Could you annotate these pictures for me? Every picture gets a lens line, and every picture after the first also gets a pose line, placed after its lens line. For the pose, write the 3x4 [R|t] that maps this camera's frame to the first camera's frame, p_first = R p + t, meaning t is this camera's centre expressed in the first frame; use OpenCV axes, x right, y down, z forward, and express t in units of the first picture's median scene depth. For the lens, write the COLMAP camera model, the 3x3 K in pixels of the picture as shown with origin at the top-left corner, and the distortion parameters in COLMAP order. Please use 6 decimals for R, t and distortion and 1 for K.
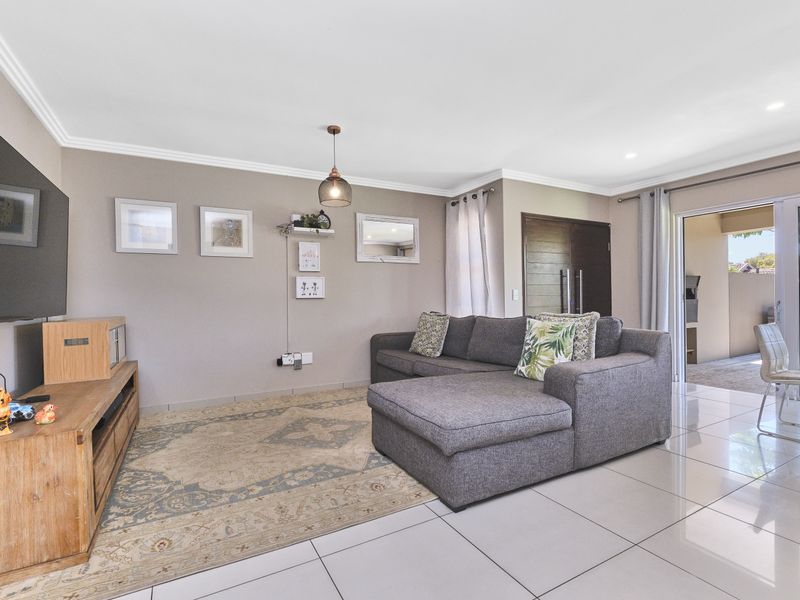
lens RADIAL K [[396.7, 0, 400.0], [0, 396.7, 300.0], [0, 0, 1]] dist [0.004778, -0.005836]
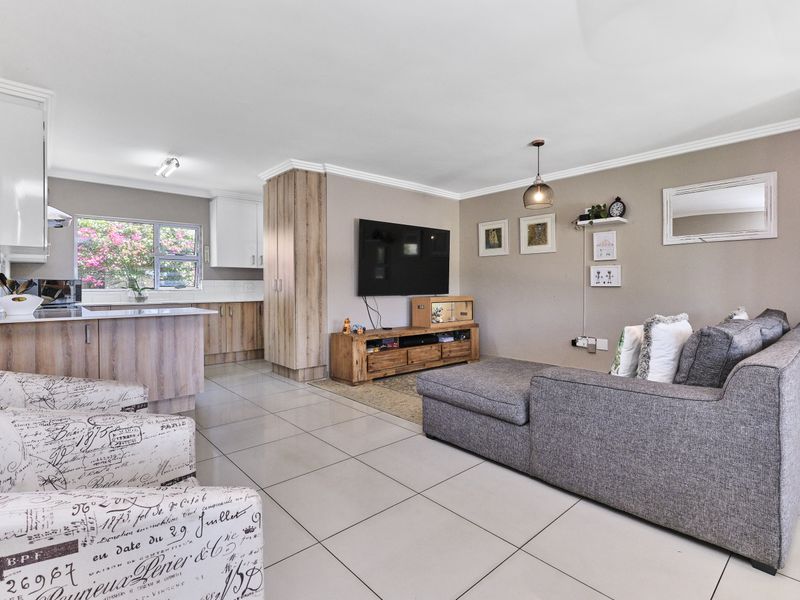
lens RADIAL K [[396.7, 0, 400.0], [0, 396.7, 300.0], [0, 0, 1]] dist [0.004778, -0.005836]
pose [[0.231619, 0.046933, -0.971674, 0.943834], [-0.007130, 0.998891, 0.046548, -0.019856], [0.972780, -0.003853, 0.231697, 0.359975]]
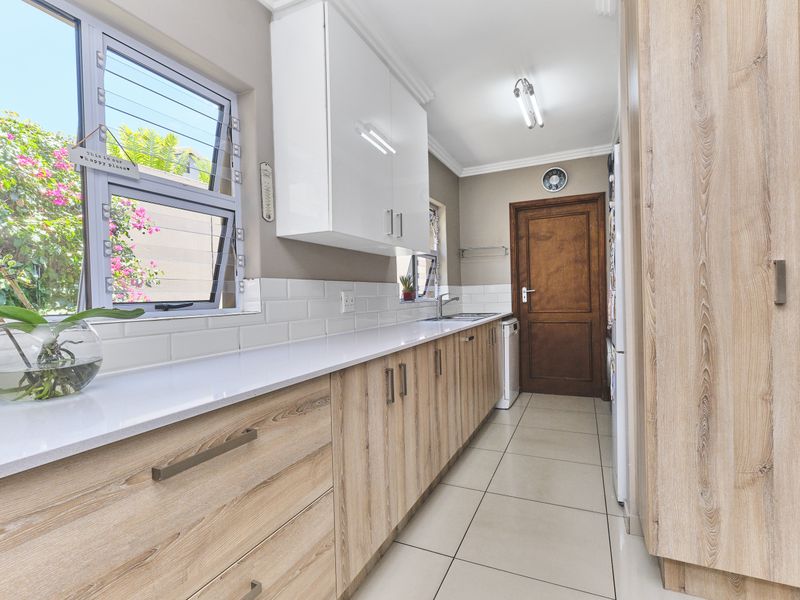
lens RADIAL K [[396.7, 0, 400.0], [0, 396.7, 300.0], [0, 0, 1]] dist [0.004778, -0.005836]
pose [[0.592701, 0.004928, -0.805407, -0.547256], [0.014584, 0.999752, 0.016849, 0.004814], [0.805290, -0.021733, 0.592482, -0.284561]]
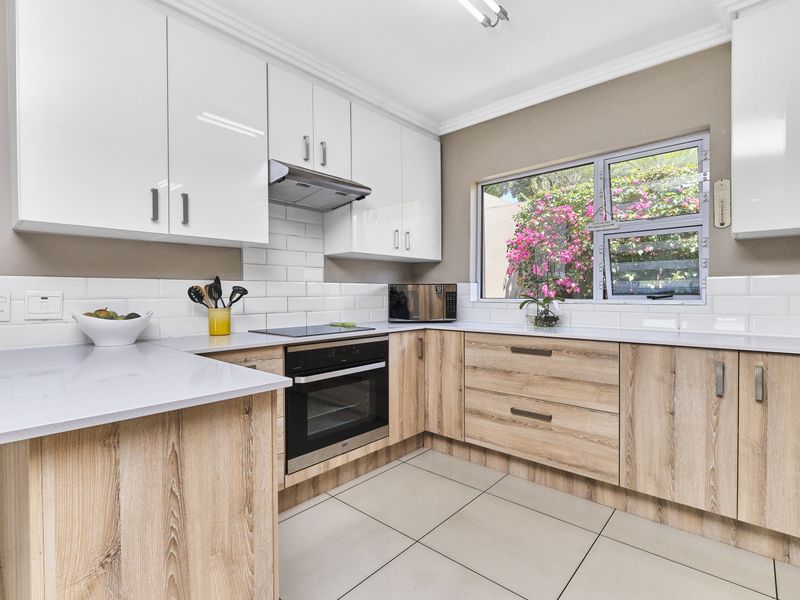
lens RADIAL K [[396.7, 0, 400.0], [0, 396.7, 300.0], [0, 0, 1]] dist [0.004778, -0.005836]
pose [[-0.942912, 0.025496, -0.332065, -0.377914], [0.018061, 0.999513, 0.025457, -0.005904], [0.332553, 0.018006, -0.942913, 0.351971]]
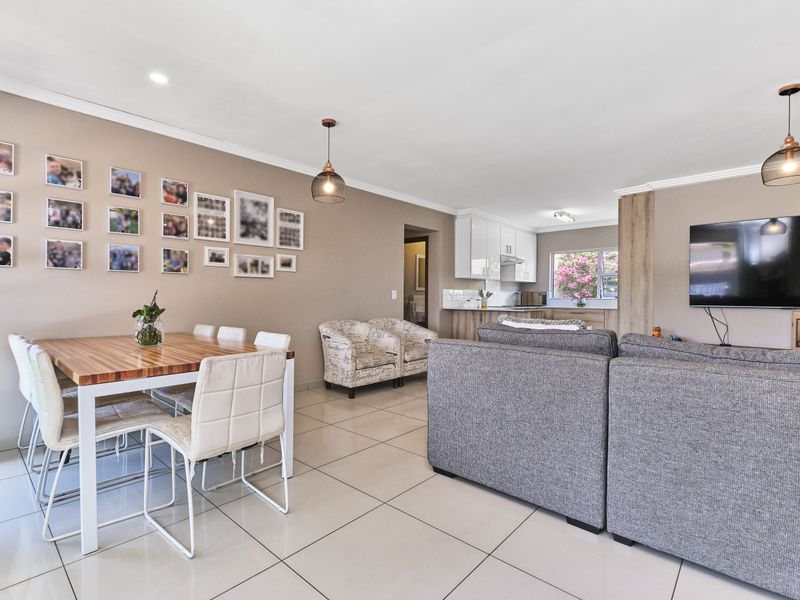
lens RADIAL K [[396.7, 0, 400.0], [0, 396.7, 300.0], [0, 0, 1]] dist [0.004778, -0.005836]
pose [[-0.945449, 0.012581, -0.325528, 0.902229], [0.007373, 0.999824, 0.017228, -0.017453], [0.325688, 0.013888, -0.945375, 1.615850]]
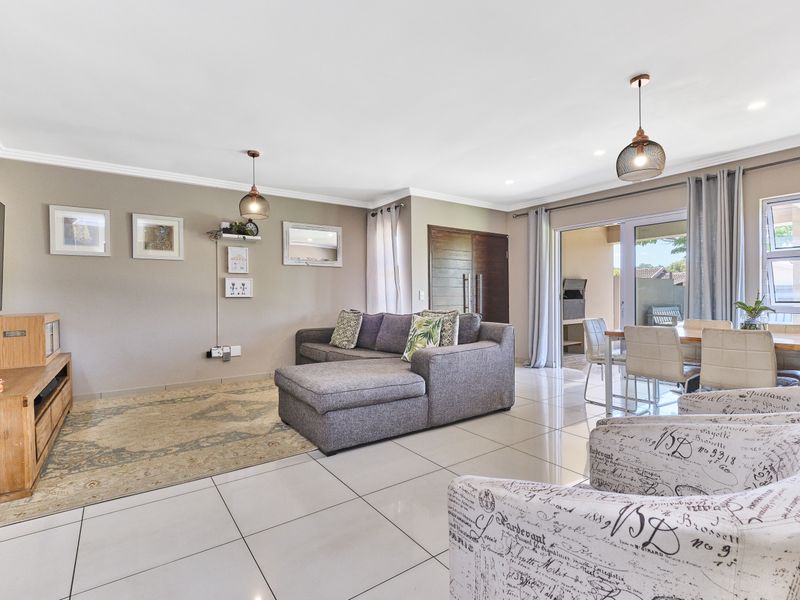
lens RADIAL K [[396.7, 0, 400.0], [0, 396.7, 300.0], [0, 0, 1]] dist [0.004778, -0.005836]
pose [[0.993852, 0.004488, 0.110628, 0.146626], [-0.004524, 0.999990, 0.000075, 0.001439], [-0.110626, -0.000575, 0.993862, -0.231062]]
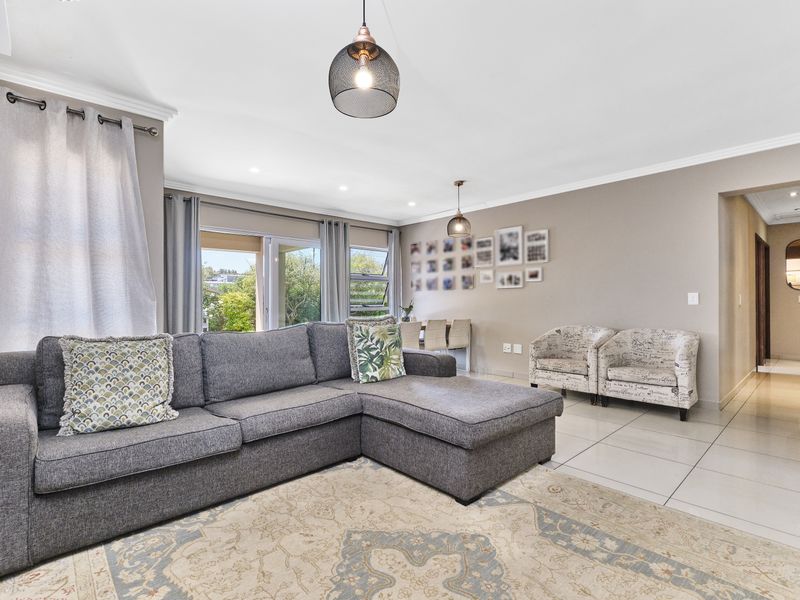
lens RADIAL K [[396.7, 0, 400.0], [0, 396.7, 300.0], [0, 0, 1]] dist [0.004778, -0.005836]
pose [[-0.238522, 0.016424, 0.970998, -0.674883], [0.011709, 0.999833, -0.014035, 0.000559], [-0.971066, 0.008021, -0.238675, 1.151361]]
